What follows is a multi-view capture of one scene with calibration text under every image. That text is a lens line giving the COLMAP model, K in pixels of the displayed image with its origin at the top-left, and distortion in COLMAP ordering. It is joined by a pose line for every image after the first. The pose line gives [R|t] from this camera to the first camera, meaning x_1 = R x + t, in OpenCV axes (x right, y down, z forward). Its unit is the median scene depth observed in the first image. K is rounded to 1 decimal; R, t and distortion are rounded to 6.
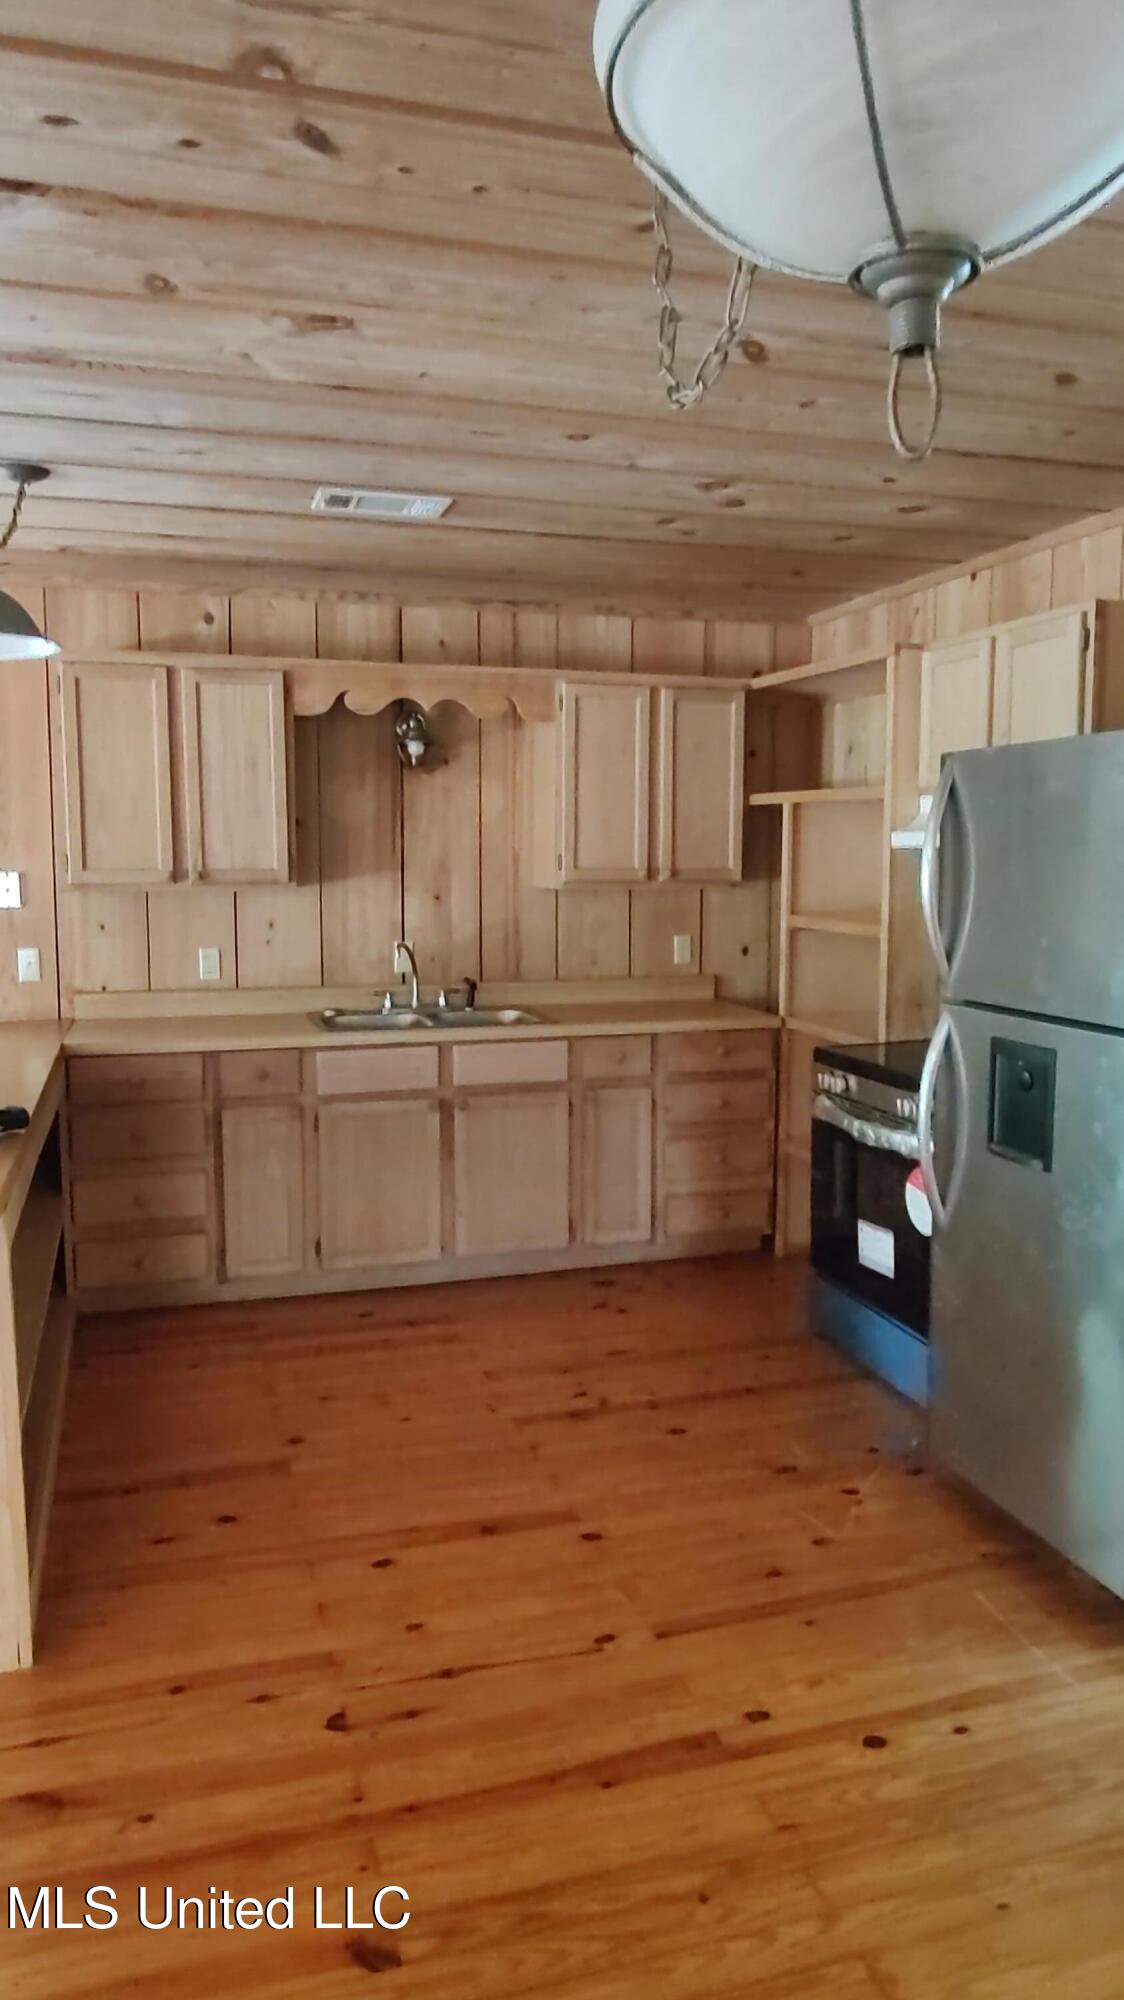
lens RADIAL K [[1346.1, 0, 548.5], [0, 1346.1, 1003.4], [0, 0, 1]] dist [-0.003166, 0.018379]
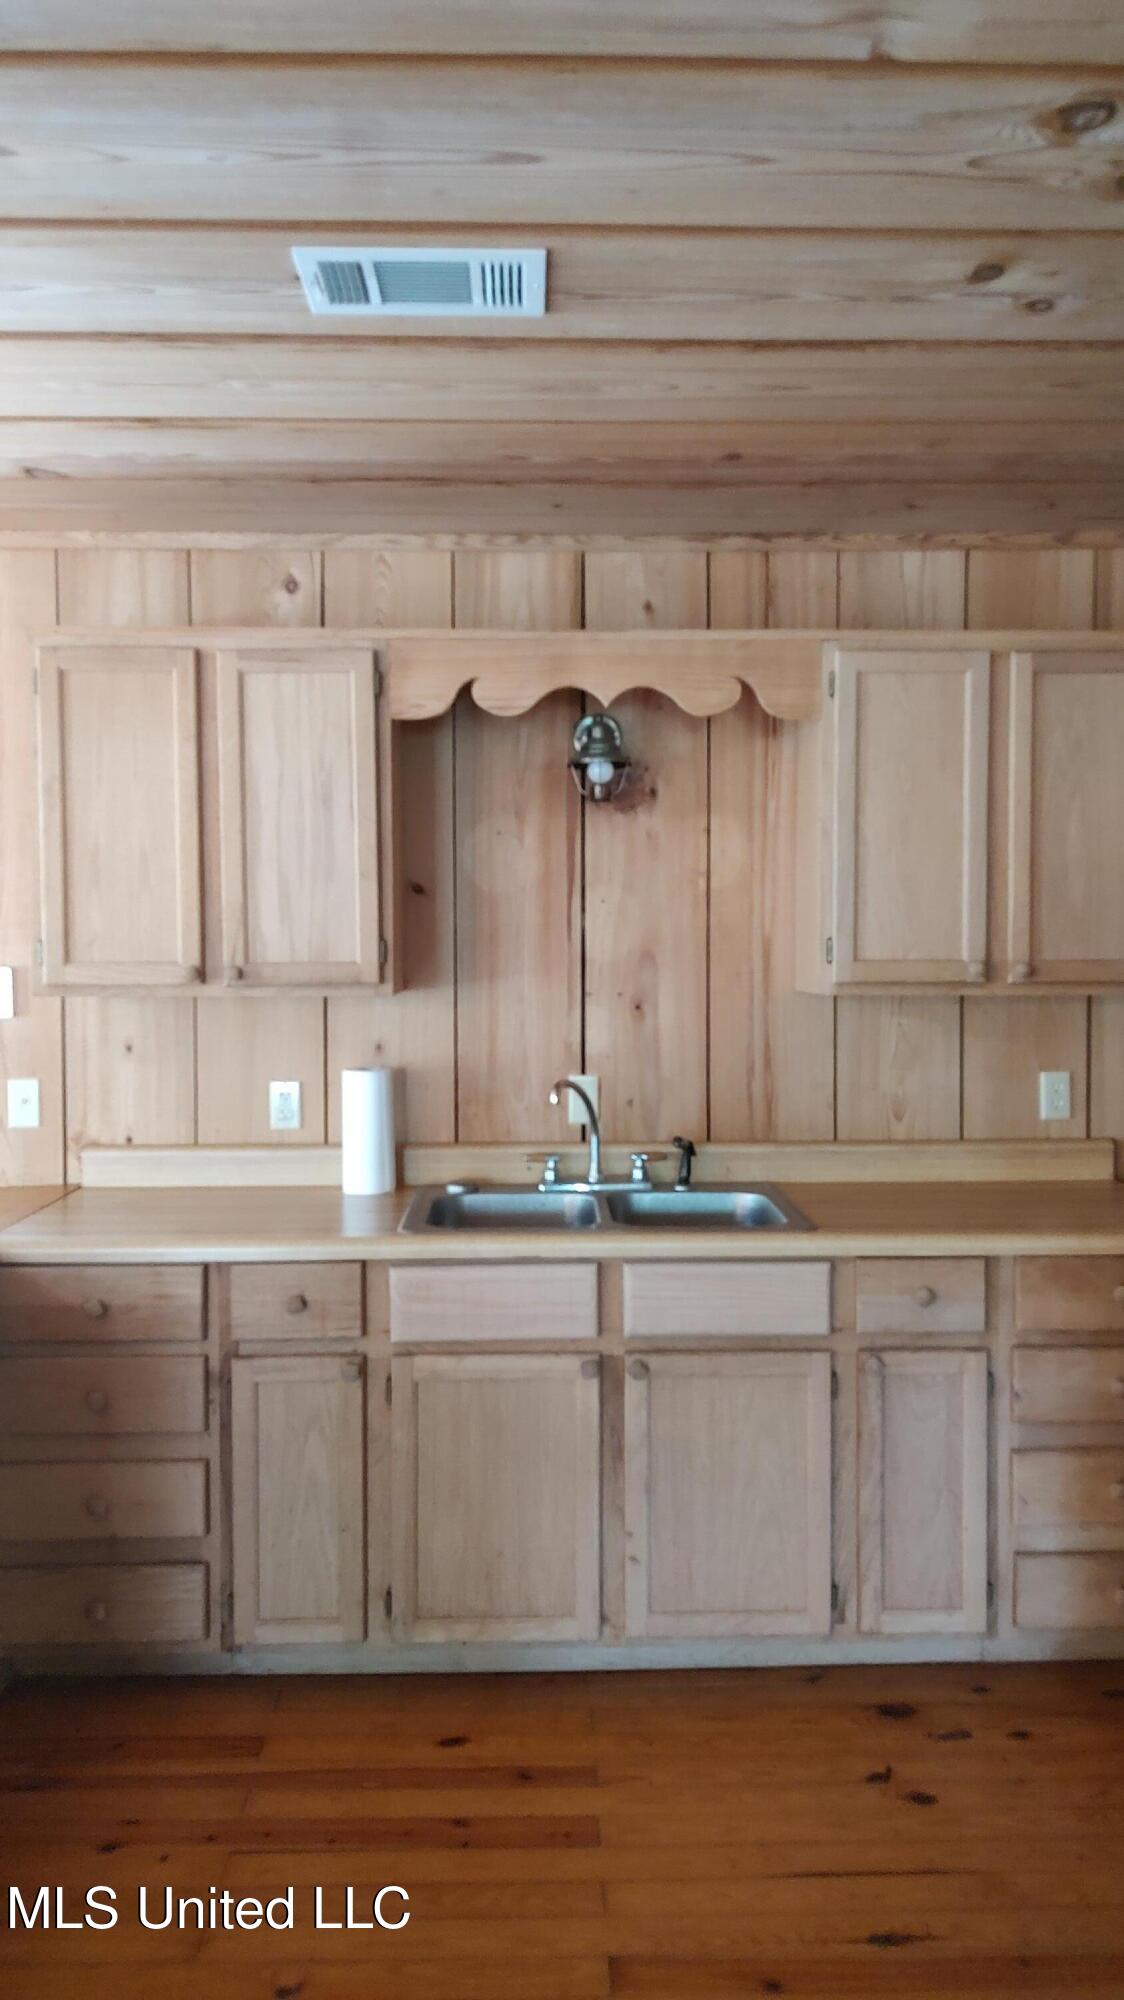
lens RADIAL K [[1424.9, 0, 549.1], [0, 1424.9, 999.1], [0, 0, 1]] dist [0.028793, -0.019121]
pose [[0.964644, 0.006908, -0.263465, 0.063887], [-0.025679, 0.997364, -0.067870, -0.043364], [0.262302, 0.072236, 0.962278, 0.417655]]
